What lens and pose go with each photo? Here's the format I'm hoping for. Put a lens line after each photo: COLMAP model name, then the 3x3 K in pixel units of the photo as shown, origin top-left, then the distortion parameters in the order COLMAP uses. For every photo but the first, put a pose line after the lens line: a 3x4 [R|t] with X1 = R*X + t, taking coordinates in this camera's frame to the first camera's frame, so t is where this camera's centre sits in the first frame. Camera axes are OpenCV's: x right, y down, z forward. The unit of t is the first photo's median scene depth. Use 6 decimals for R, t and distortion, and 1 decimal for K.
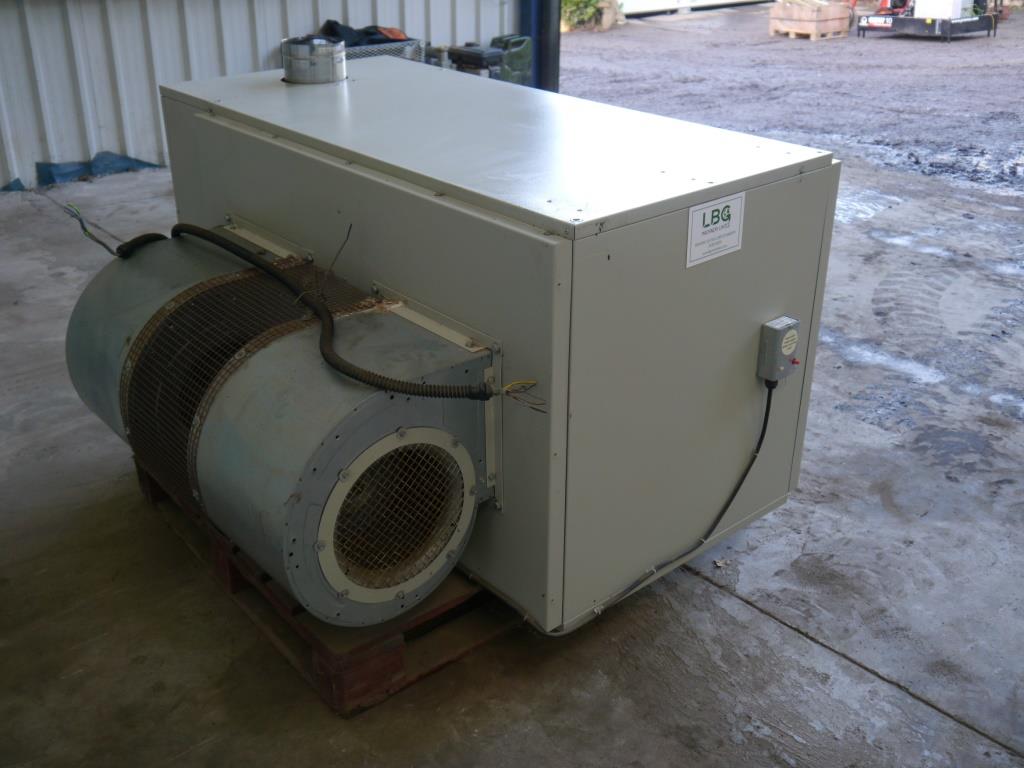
lens RADIAL K [[1063.2, 0, 505.1], [0, 1063.2, 376.6], [0, 0, 1]] dist [-0.004772, 0.000000]
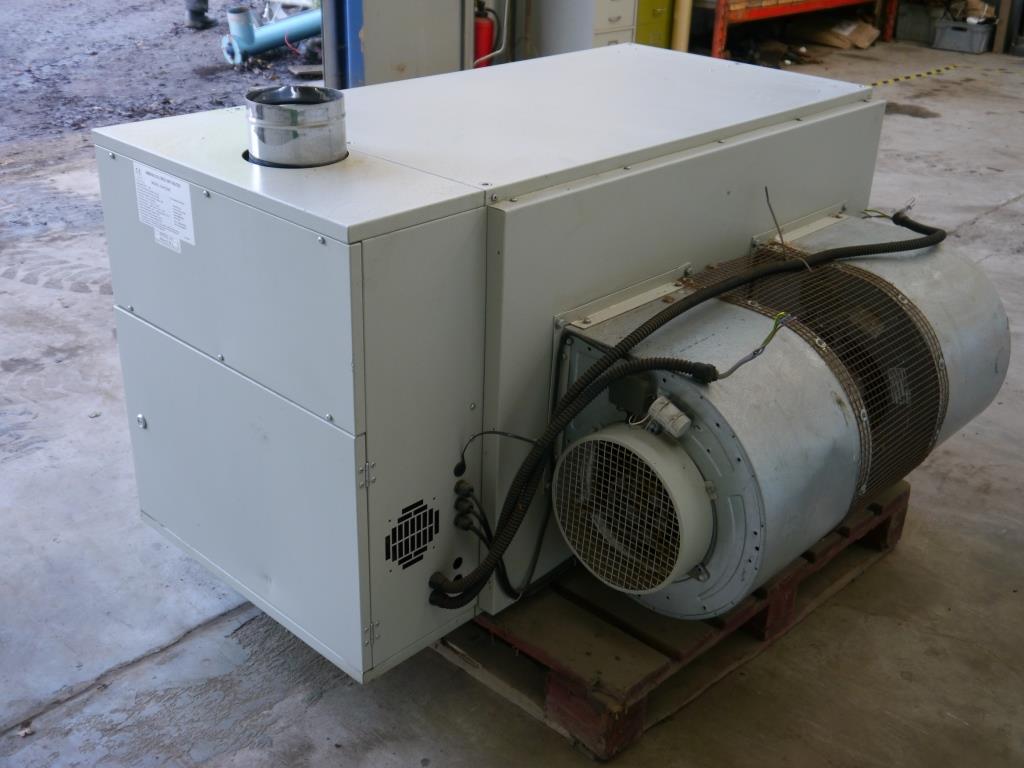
lens RADIAL K [[1135.4, 0, 492.3], [0, 1135.4, 385.8], [0, 0, 1]] dist [-0.008800, 0.000000]
pose [[-0.103538, -0.439172, 0.892417, -0.575841], [0.403837, 0.801393, 0.441231, -0.283206], [-0.908953, 0.406076, 0.094379, 0.596286]]
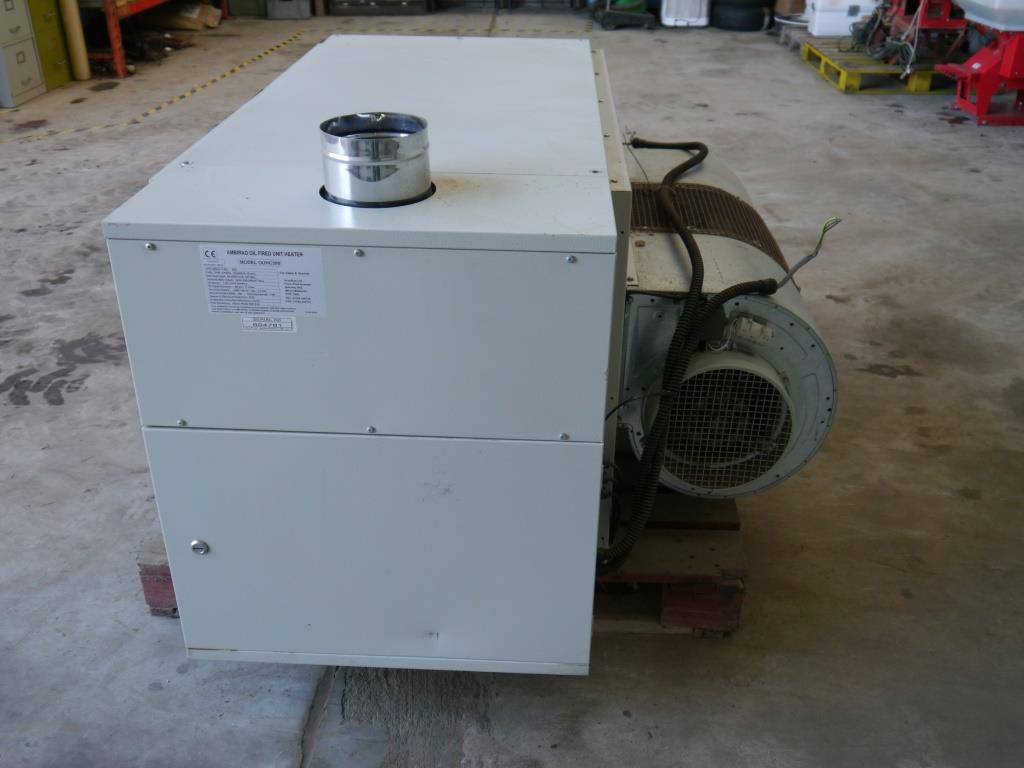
lens RADIAL K [[978.9, 0, 510.2], [0, 978.9, 386.1], [0, 0, 1]] dist [-0.008115, 0.000000]
pose [[-0.730100, -0.332625, 0.596921, -0.387659], [0.292135, 0.637753, 0.712691, -0.385163], [-0.617747, 0.694717, -0.368452, 0.830098]]
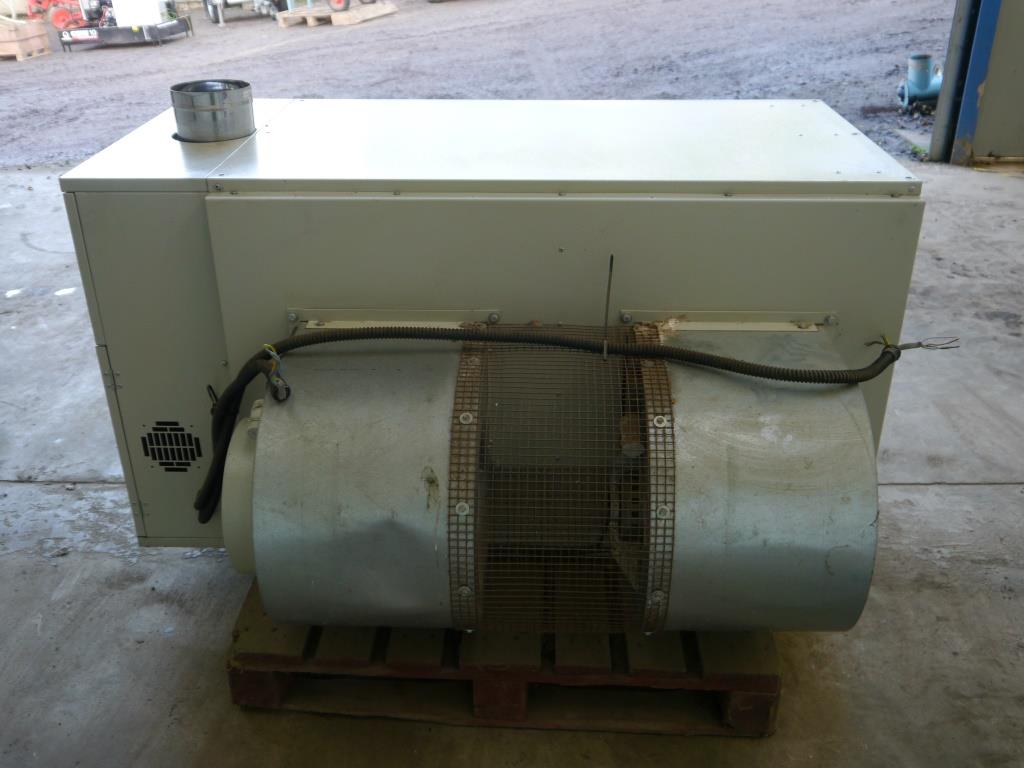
lens RADIAL K [[978.9, 0, 517.1], [0, 978.9, 383.1], [0, 0, 1]] dist [-0.008115, 0.000000]
pose [[0.668647, -0.339739, 0.661429, -0.387734], [0.324039, 0.933747, 0.152038, -0.095720], [-0.669261, 0.112669, 0.734436, 0.222241]]
